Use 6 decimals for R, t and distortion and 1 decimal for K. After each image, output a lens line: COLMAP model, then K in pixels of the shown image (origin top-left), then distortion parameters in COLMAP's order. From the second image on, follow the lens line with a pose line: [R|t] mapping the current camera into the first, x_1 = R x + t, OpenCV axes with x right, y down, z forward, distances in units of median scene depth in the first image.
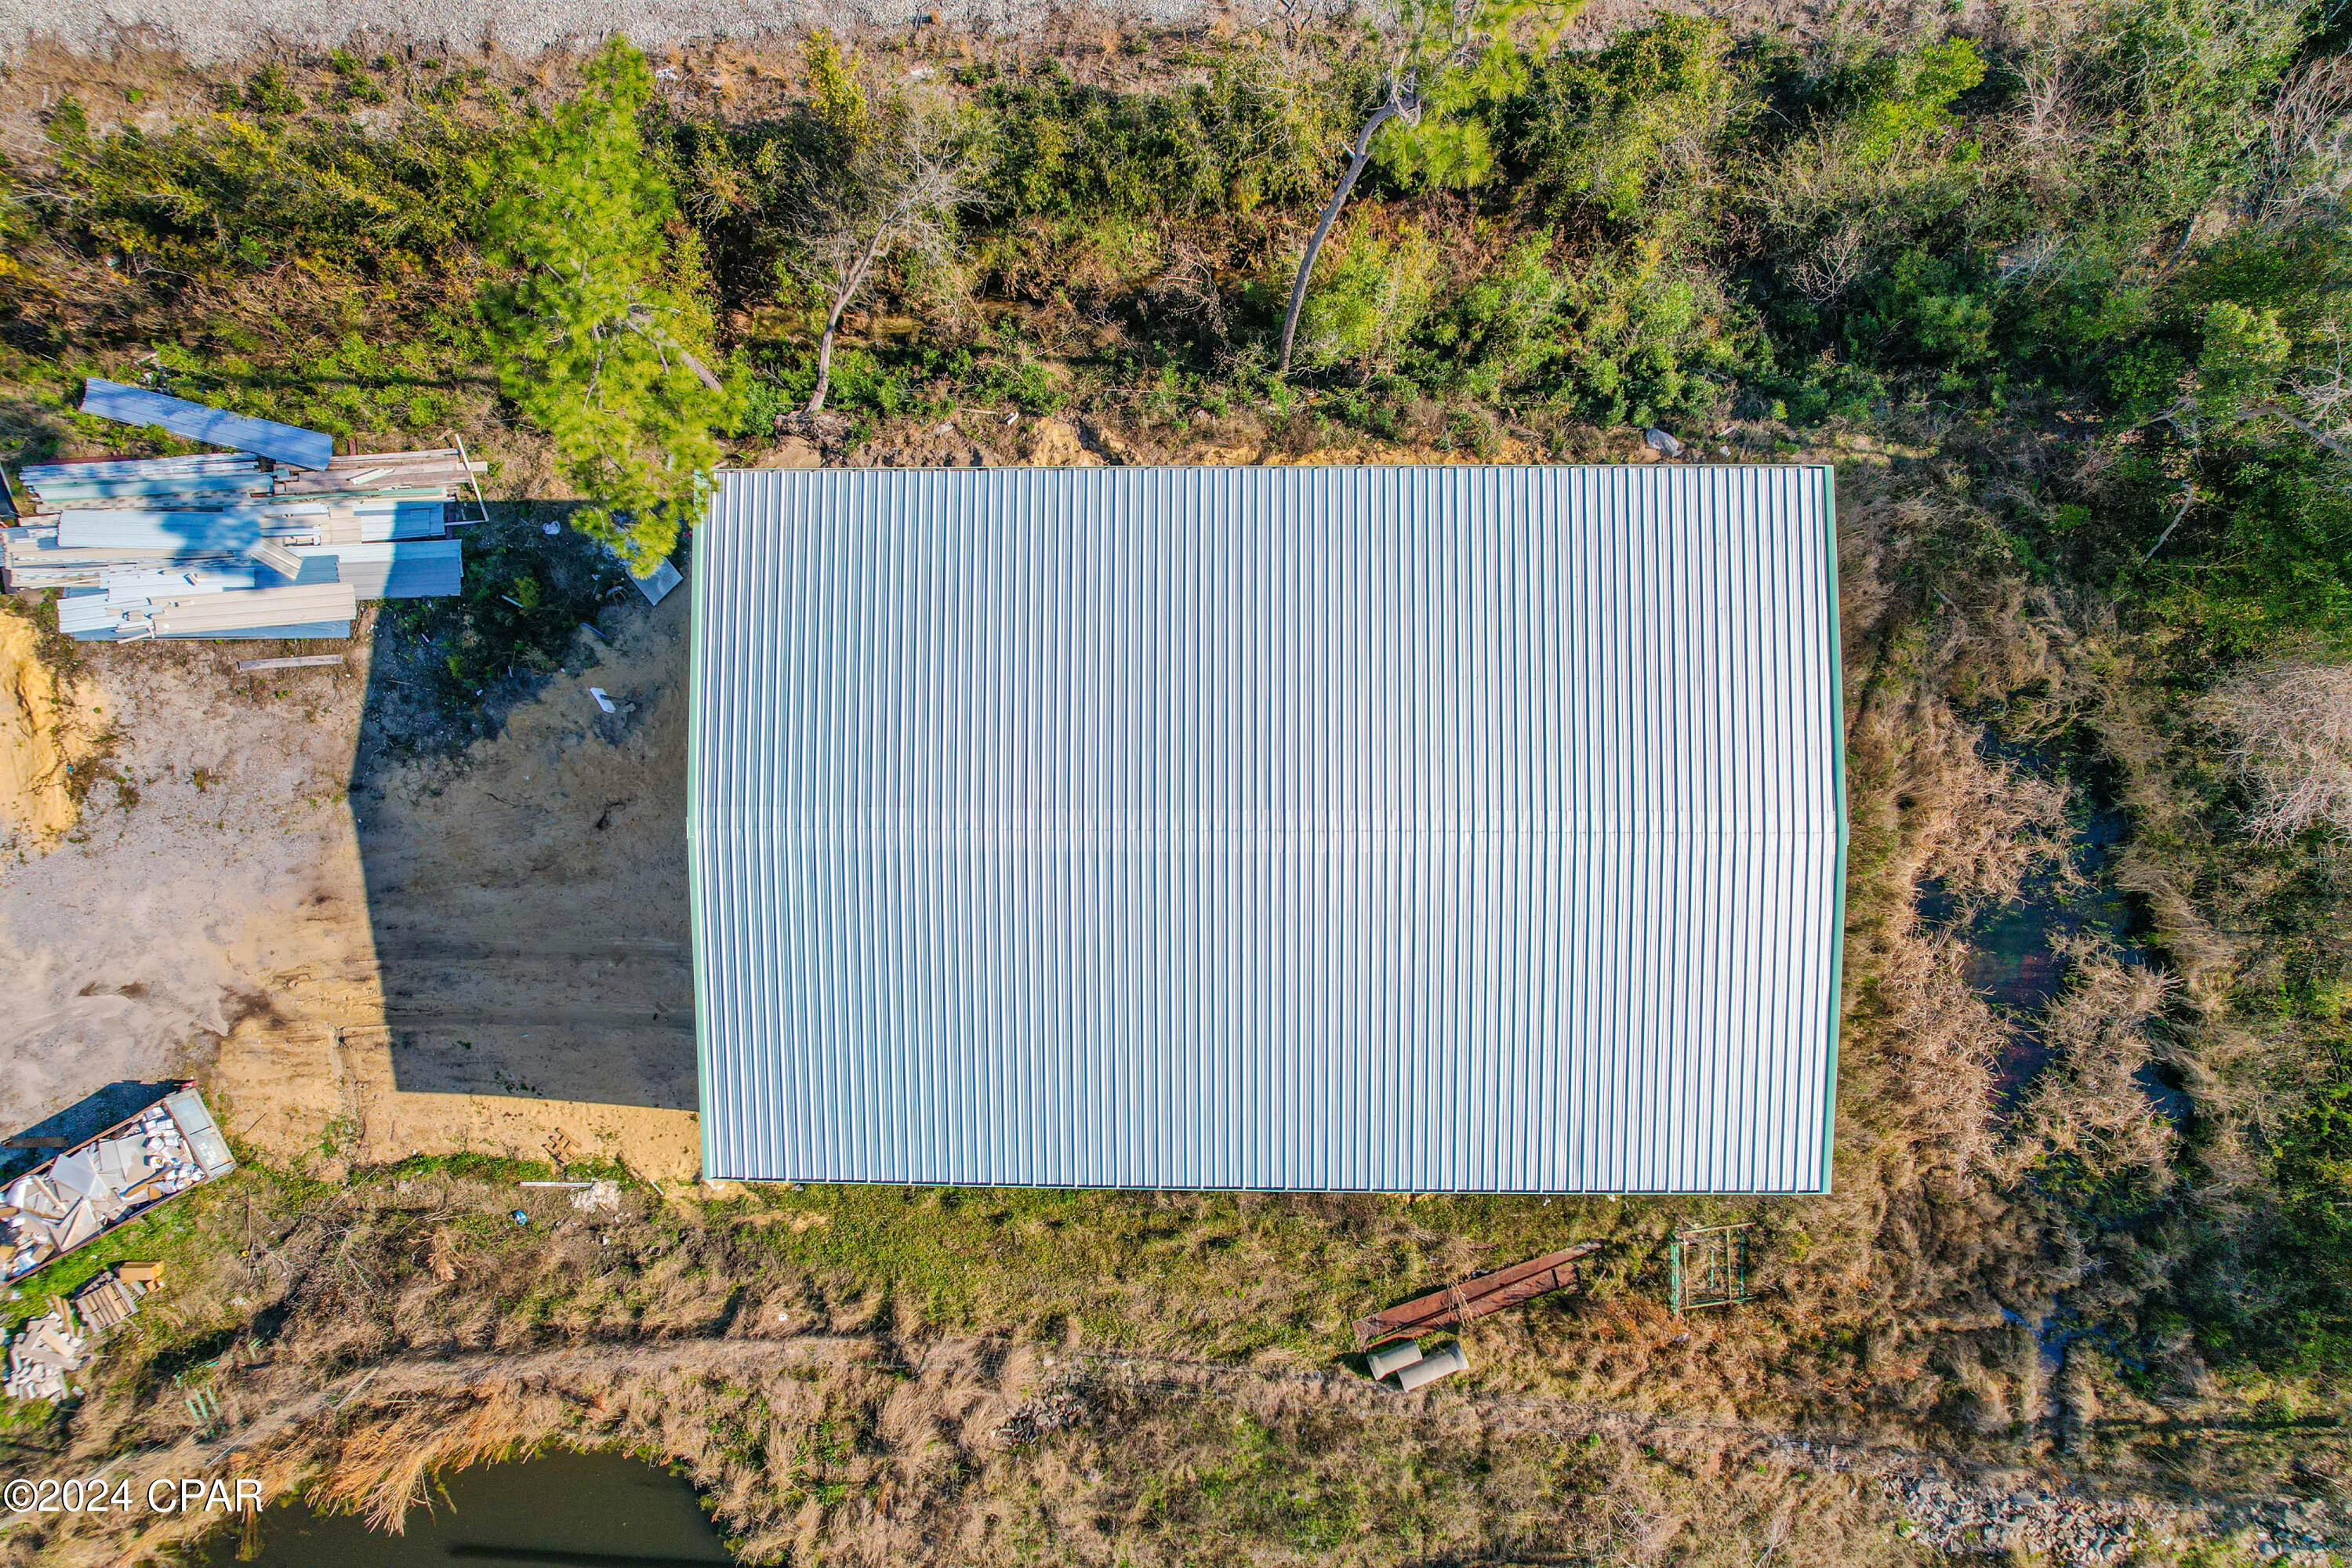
lens RADIAL K [[1505.3, 0, 1181.0], [0, 1505.3, 794.0], [0, 0, 1]] dist [-0.082065, 0.074302]
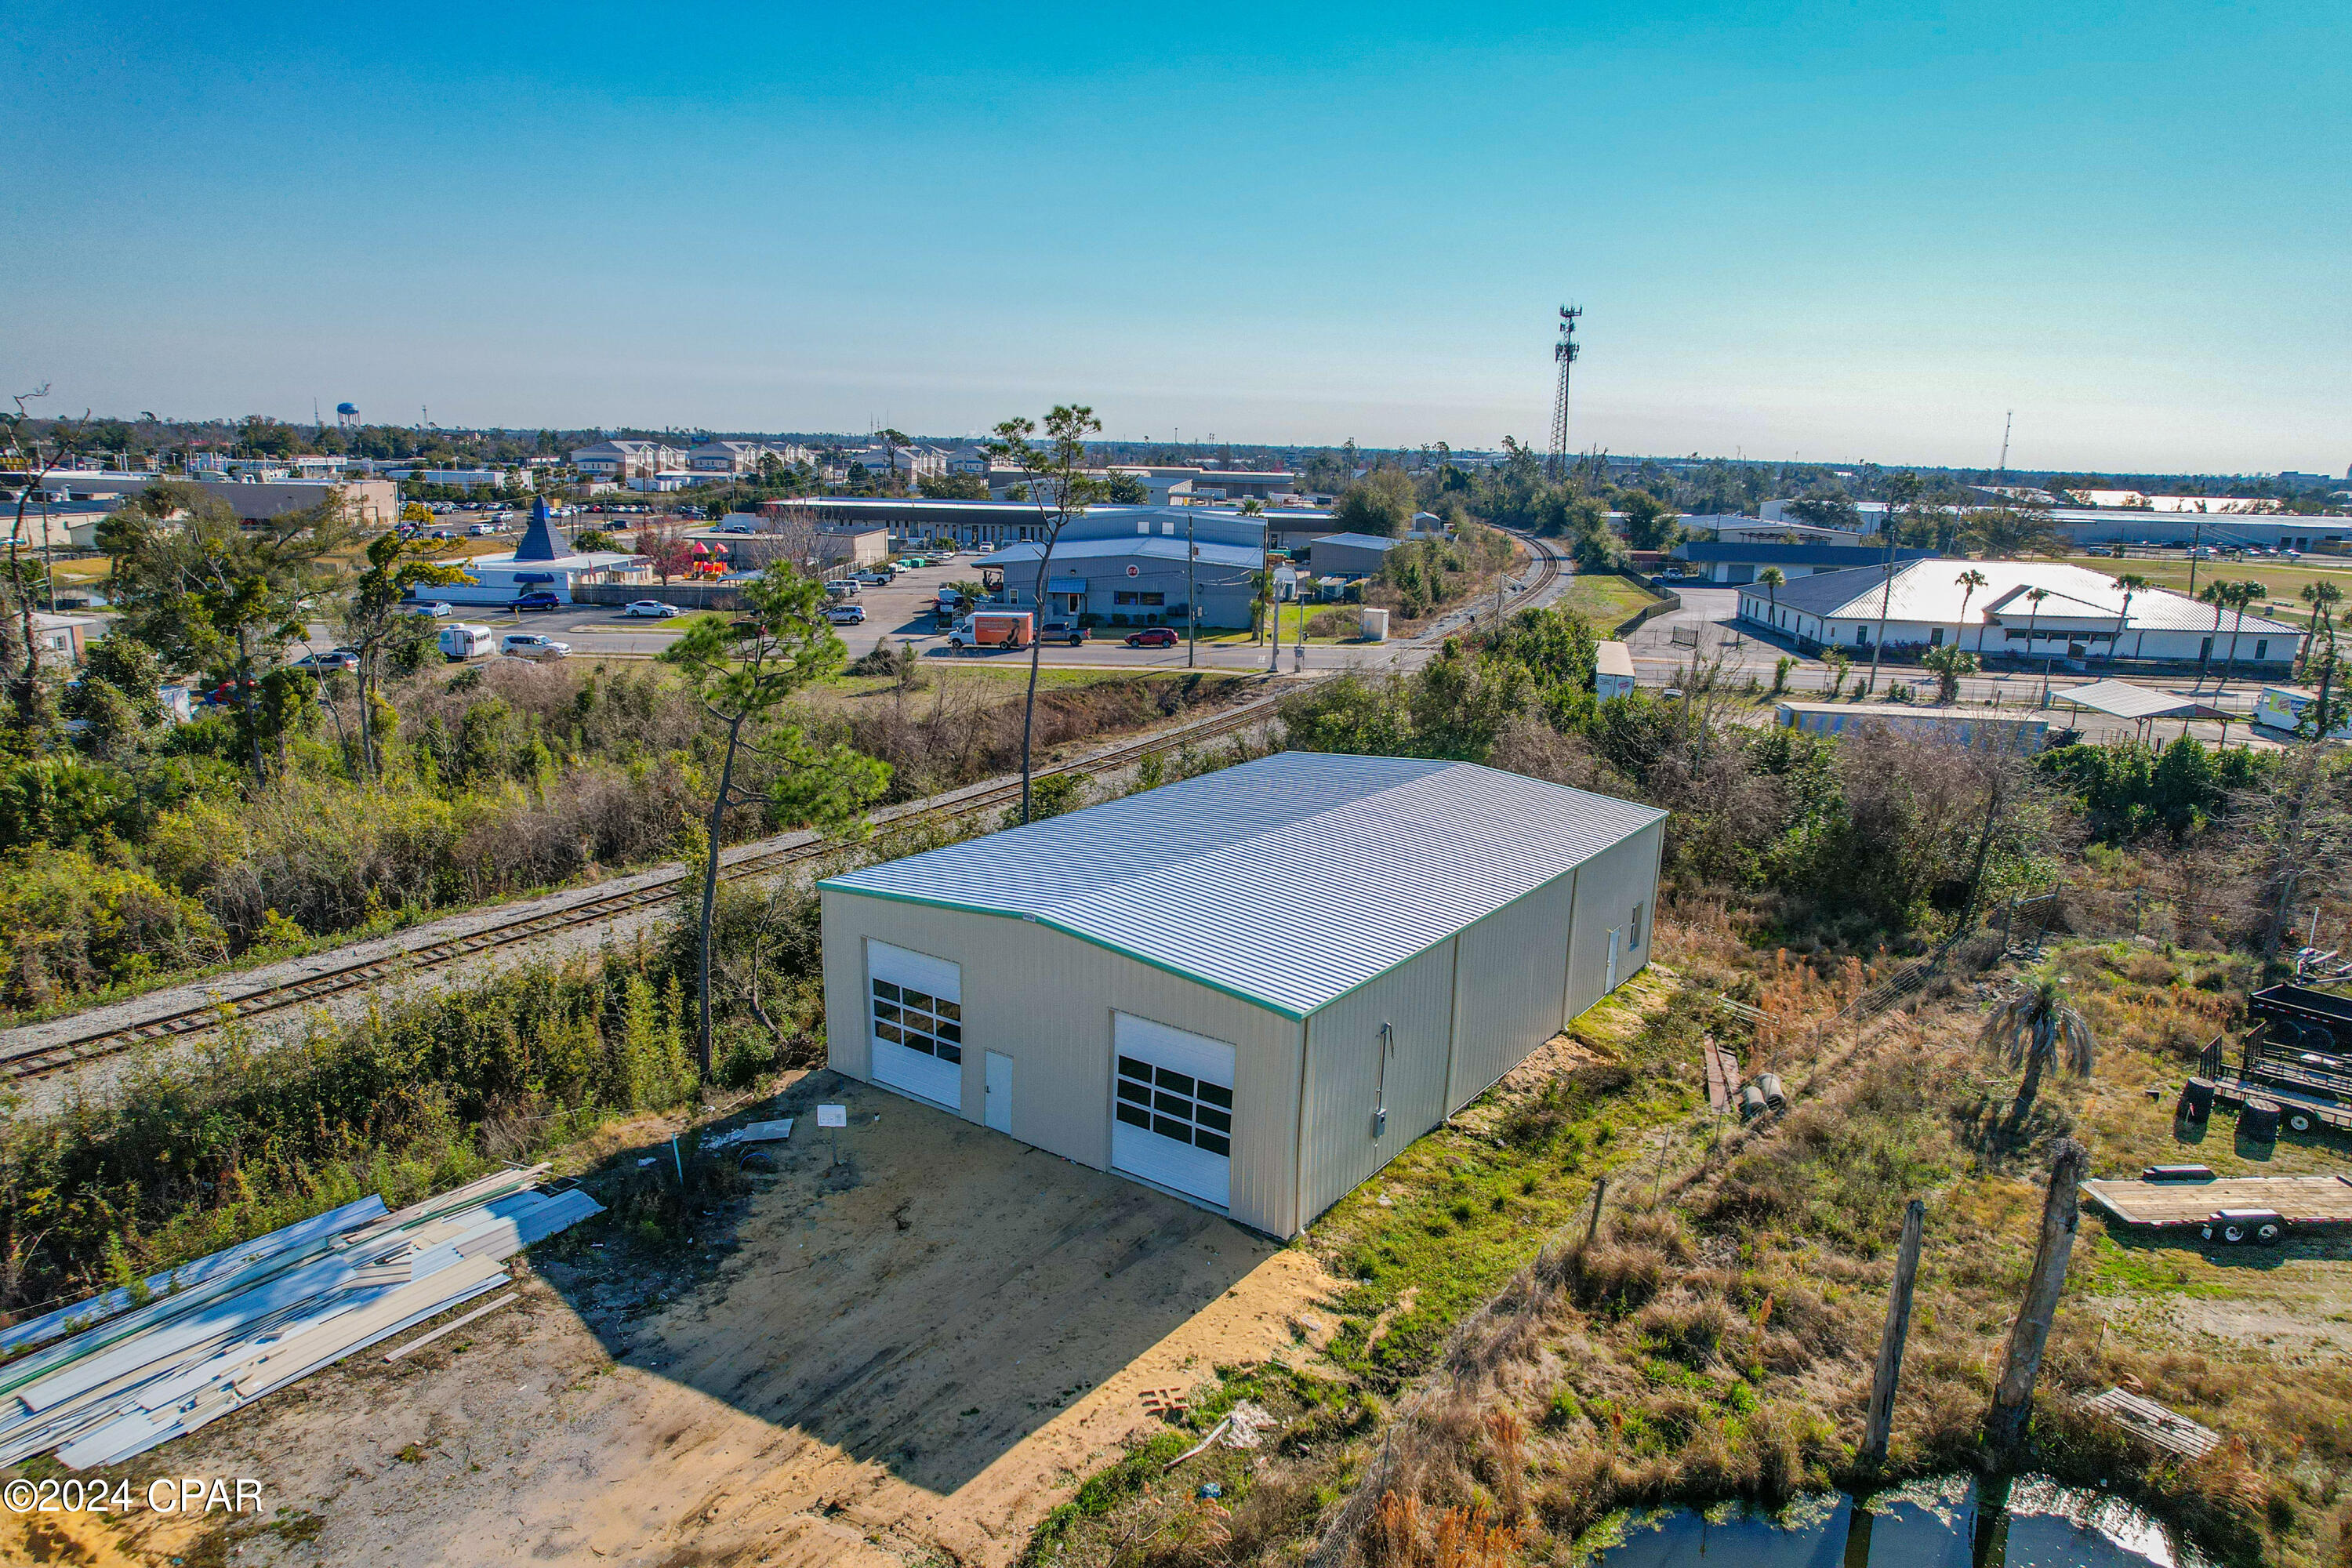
lens RADIAL K [[1505.3, 0, 1181.0], [0, 1505.3, 794.0], [0, 0, 1]] dist [-0.082065, 0.074302]
pose [[0.585192, -0.133656, 0.799804, -0.964615], [0.810035, 0.141750, -0.568990, 0.623538], [-0.037323, 0.980838, 0.191217, 0.562553]]
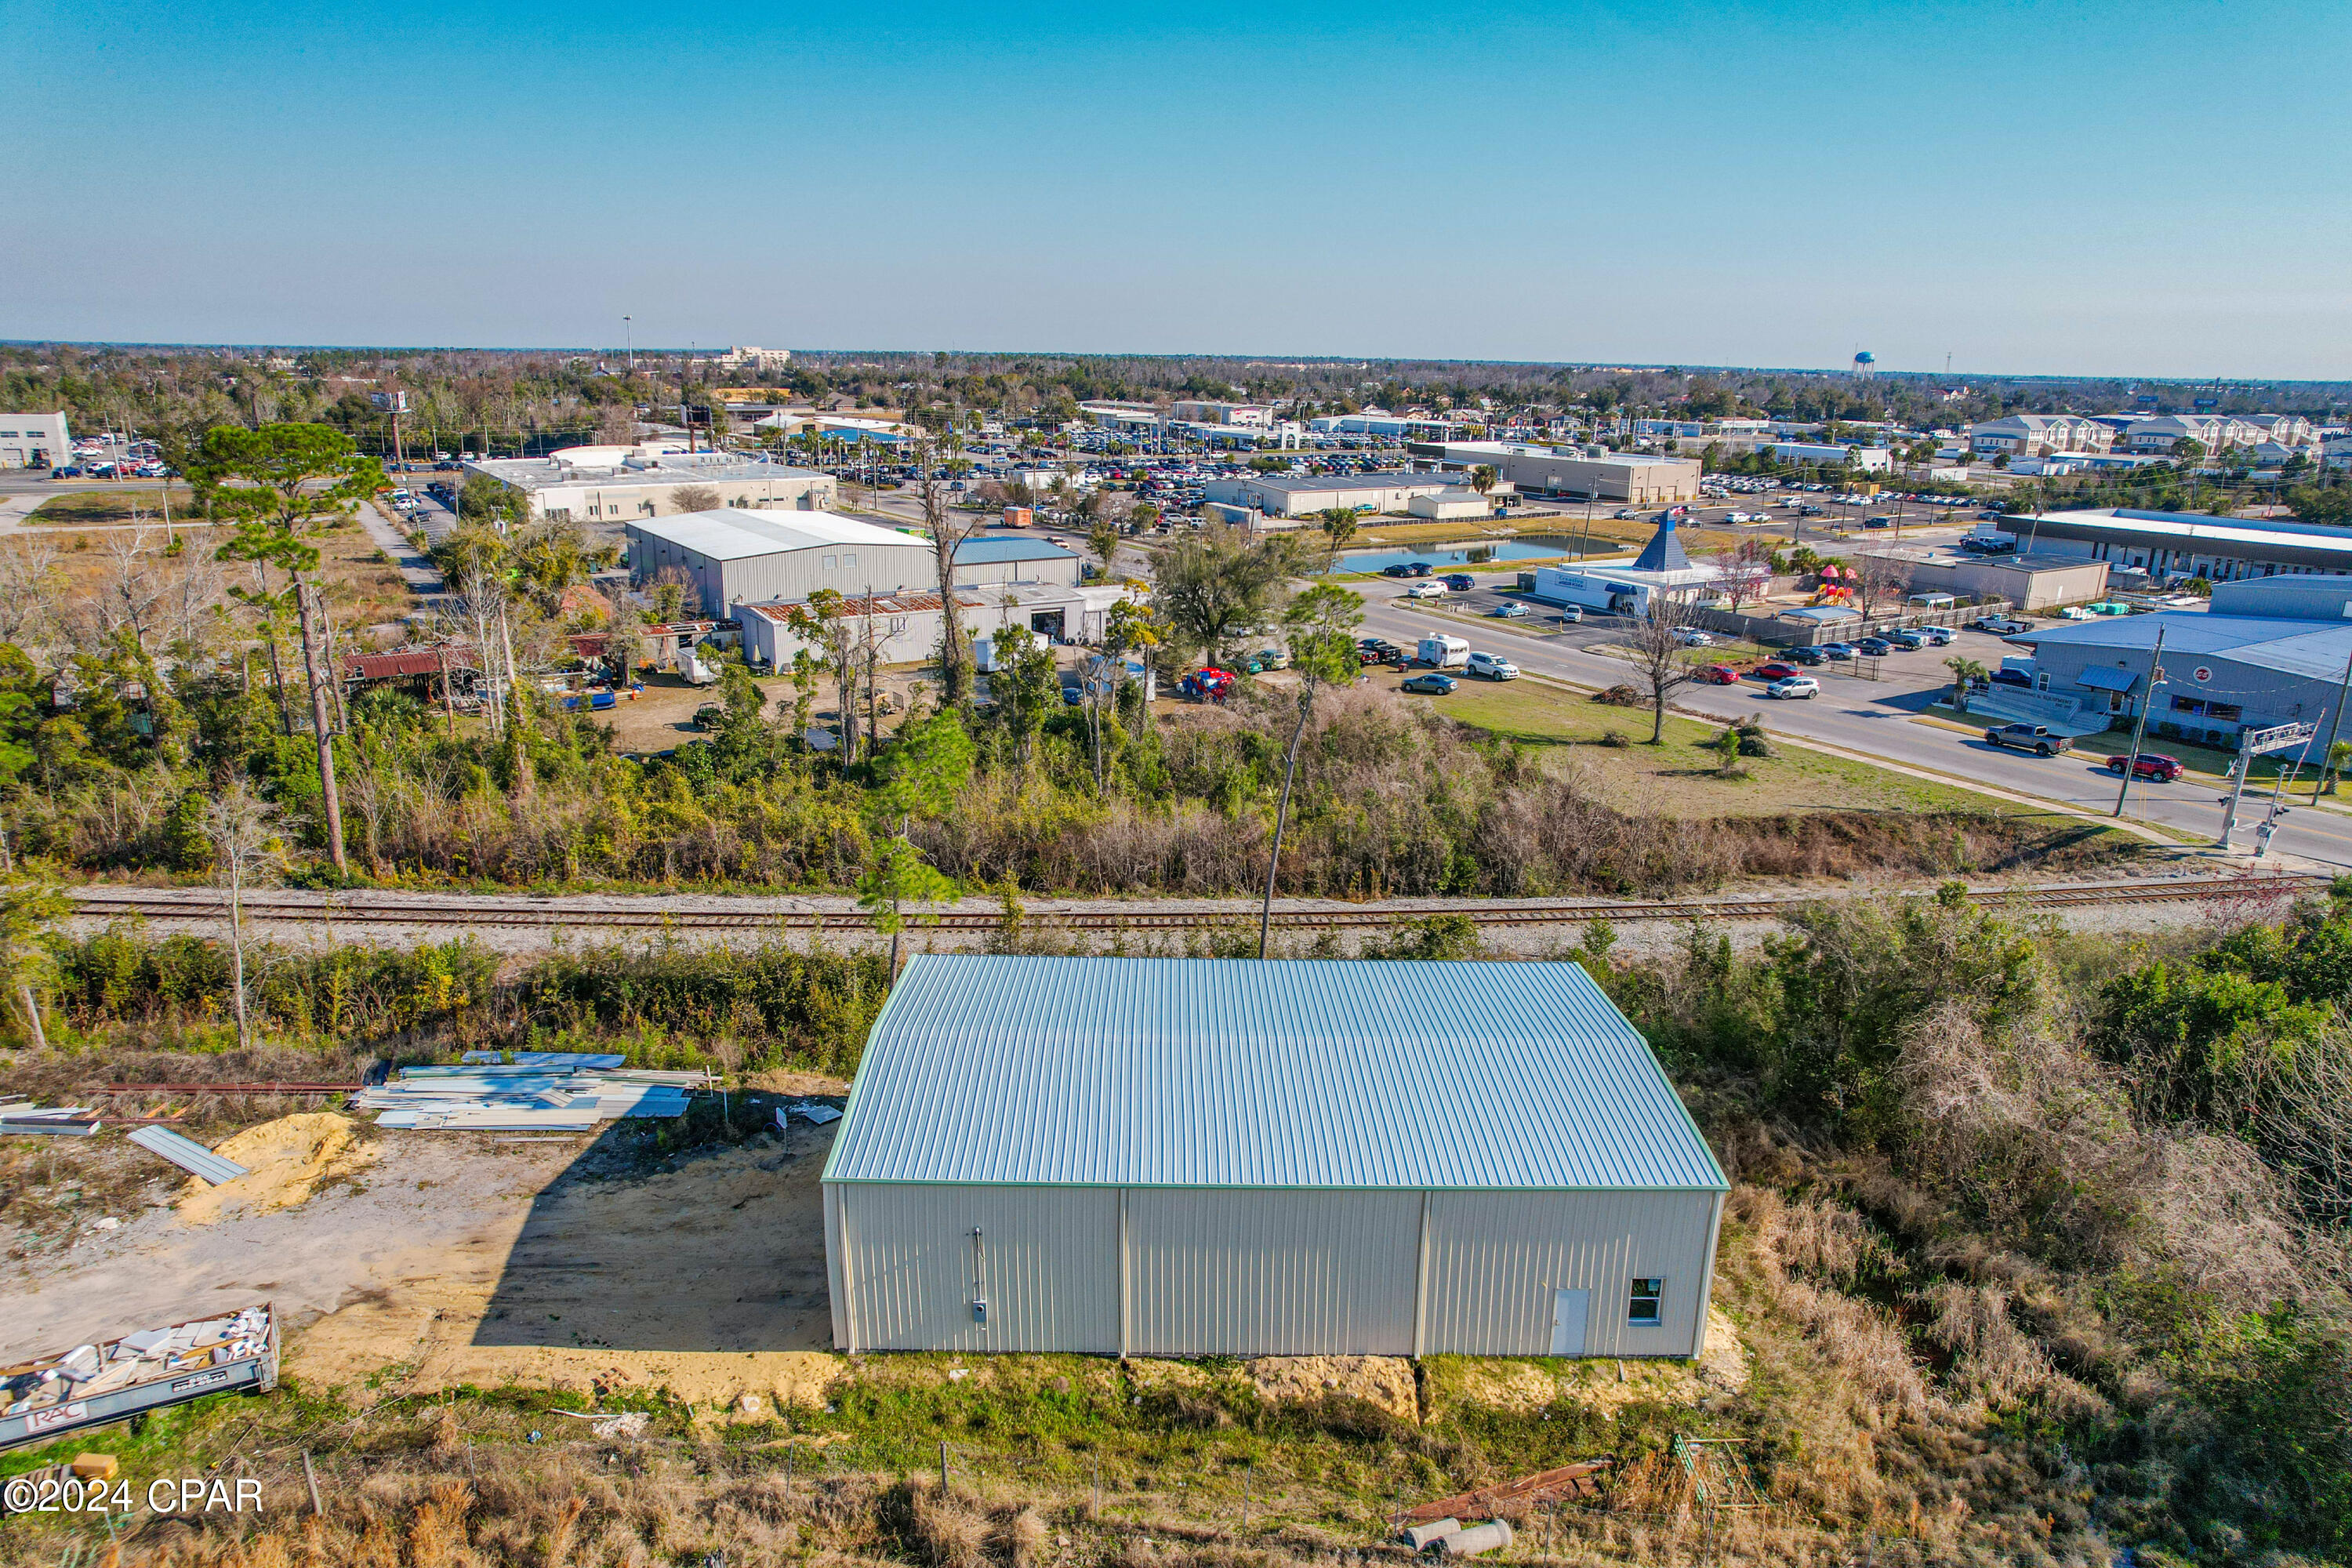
lens RADIAL K [[1505.3, 0, 1181.0], [0, 1505.3, 794.0], [0, 0, 1]] dist [-0.082065, 0.074302]
pose [[0.998470, 0.051054, 0.021250, -0.057570], [0.006562, 0.272174, -0.962226, 1.136355], [-0.054909, 0.960893, 0.271423, 0.294771]]
